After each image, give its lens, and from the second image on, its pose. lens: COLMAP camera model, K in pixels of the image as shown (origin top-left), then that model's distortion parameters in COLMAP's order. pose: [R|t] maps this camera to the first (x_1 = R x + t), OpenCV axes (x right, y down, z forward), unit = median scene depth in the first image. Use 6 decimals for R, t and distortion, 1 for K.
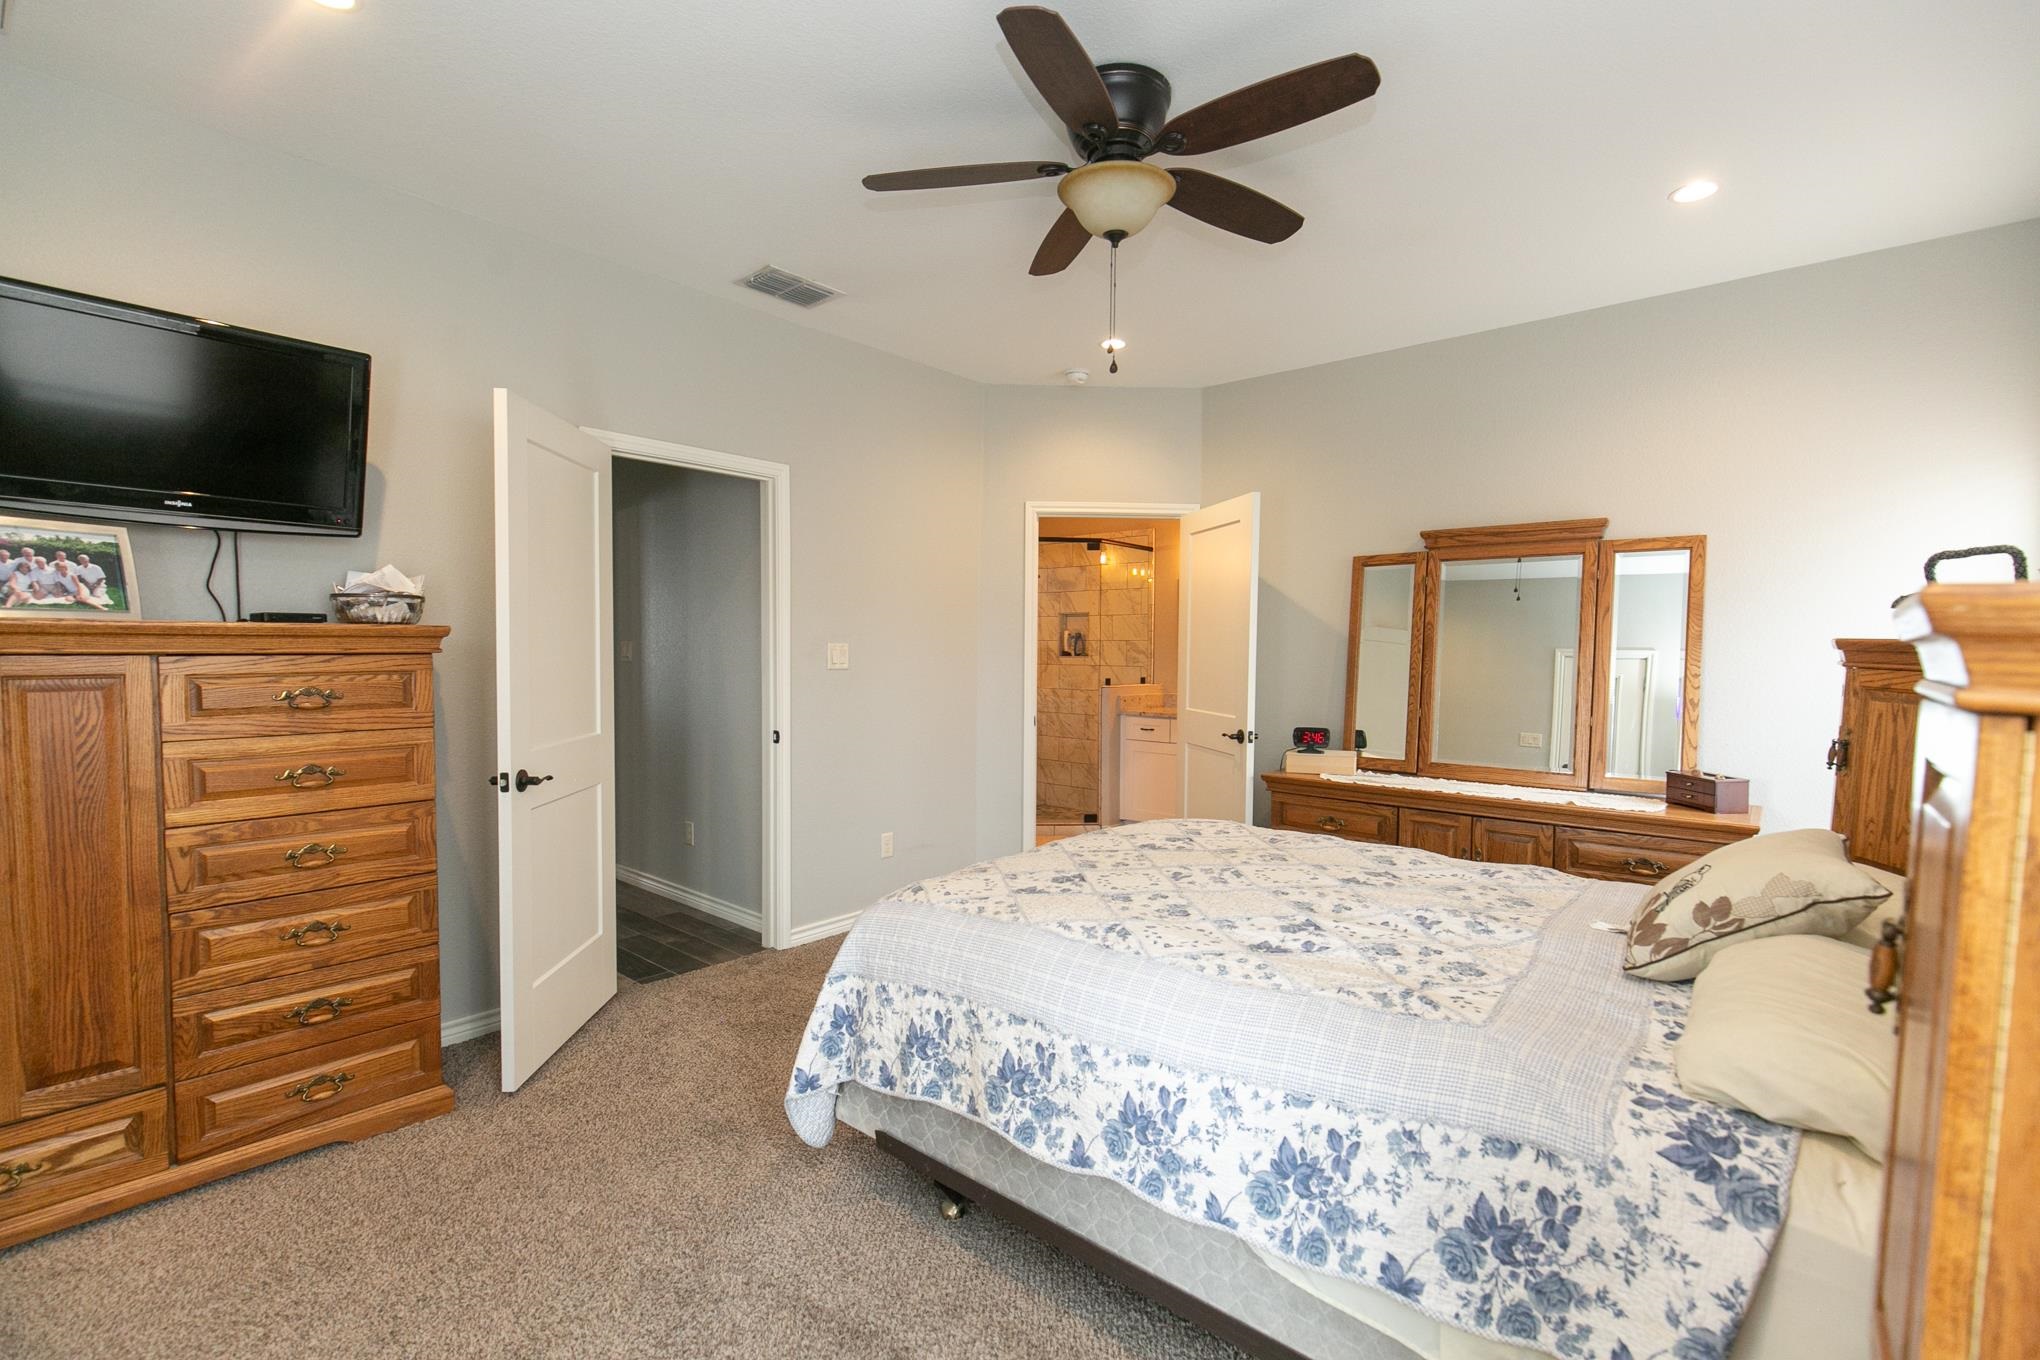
lens RADIAL K [[927.5, 0, 1017.2], [0, 927.5, 681.3], [0, 0, 1]] dist [0.009451, -0.000596]
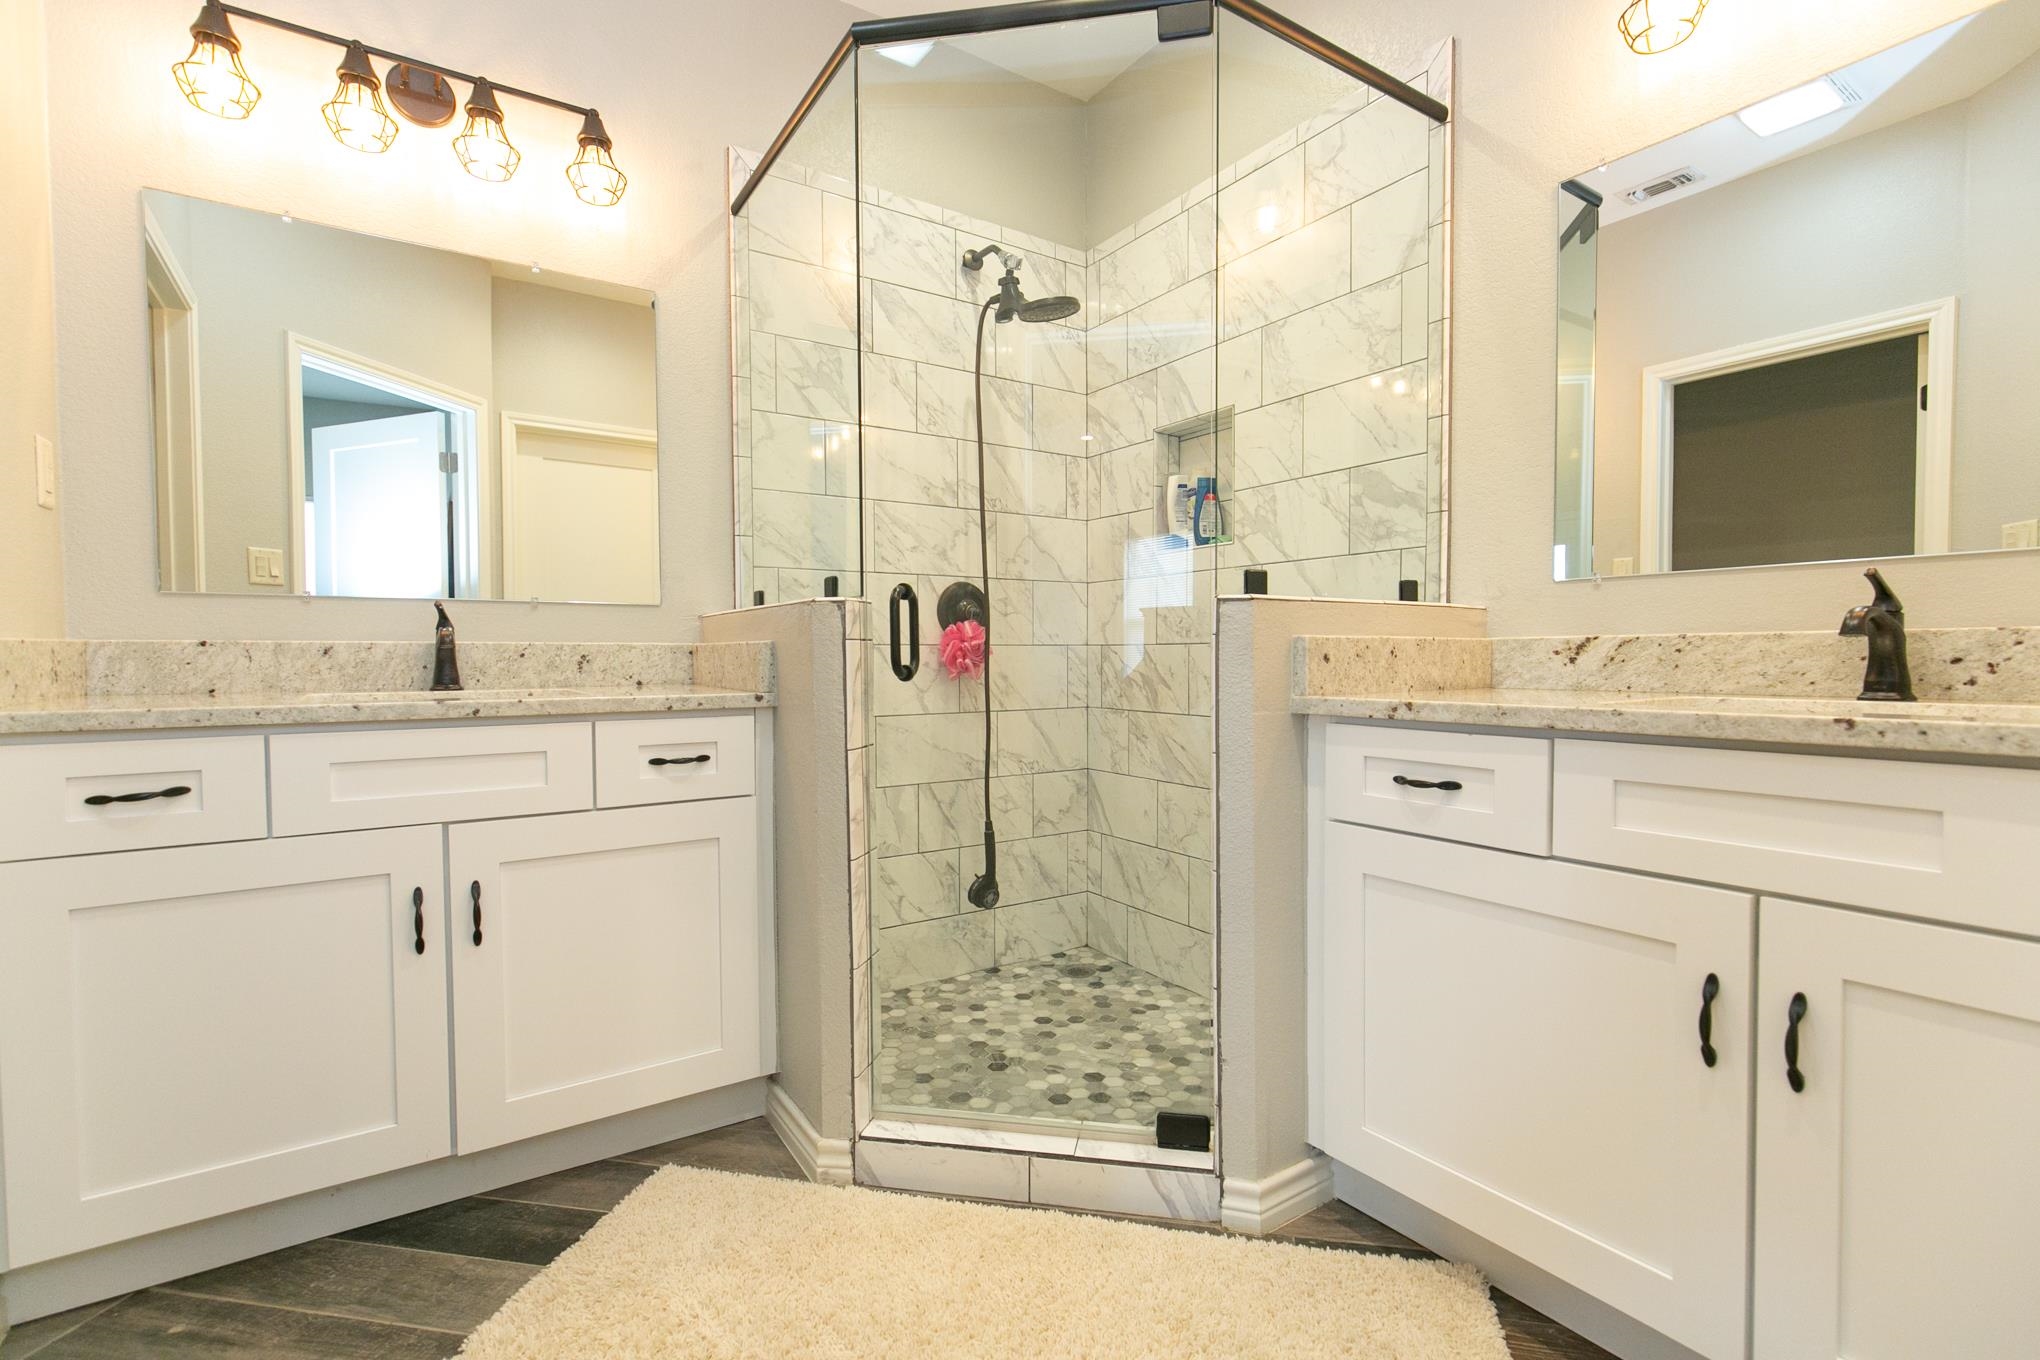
lens RADIAL K [[927.5, 0, 1017.2], [0, 927.5, 681.3], [0, 0, 1]] dist [0.009451, -0.000596]
pose [[0.961603, -0.003368, -0.274425, 0.097508], [0.002137, 0.999986, -0.004786, 0.025237], [0.274438, 0.004016, 0.961597, 0.690485]]
